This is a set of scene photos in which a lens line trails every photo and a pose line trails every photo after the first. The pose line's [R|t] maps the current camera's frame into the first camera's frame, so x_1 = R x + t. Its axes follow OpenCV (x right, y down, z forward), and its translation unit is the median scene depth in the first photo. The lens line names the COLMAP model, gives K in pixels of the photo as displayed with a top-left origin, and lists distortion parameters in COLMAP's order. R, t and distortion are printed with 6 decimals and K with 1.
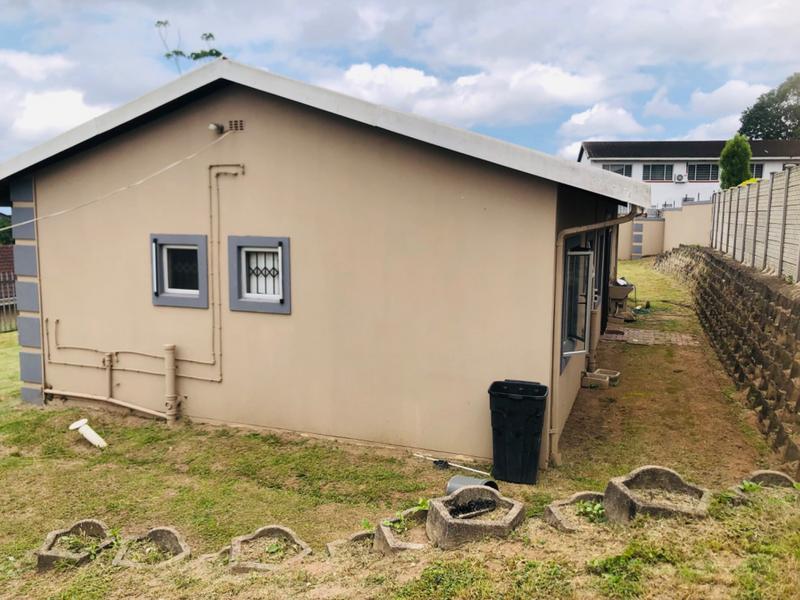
lens RADIAL K [[646.7, 0, 403.1], [0, 646.7, 299.1], [0, 0, 1]] dist [0.031460, -0.038682]
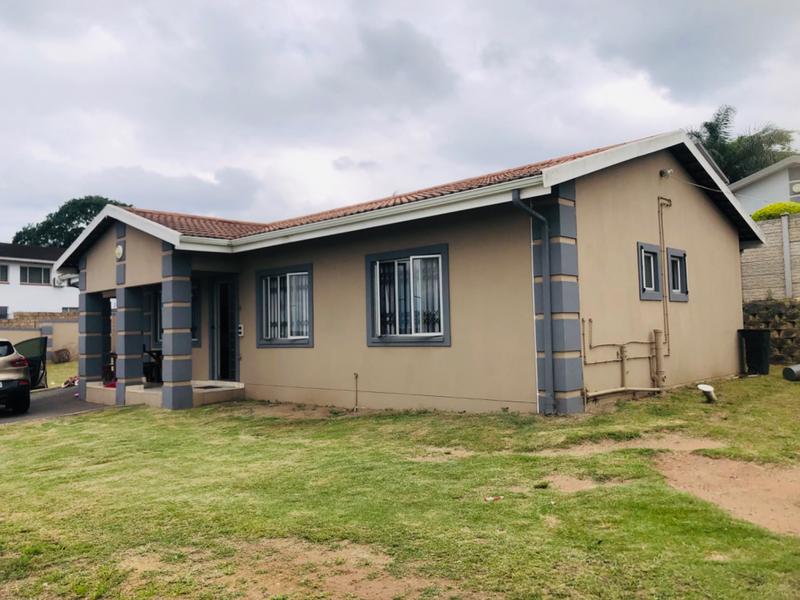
lens RADIAL K [[646.7, 0, 395.1], [0, 646.7, 300.3], [0, 0, 1]] dist [0.031460, -0.038682]
pose [[0.394928, 0.027041, 0.918314, -1.582948], [0.148501, 0.984543, -0.092855, 0.052348], [-0.906631, 0.173042, 0.384808, 0.890723]]
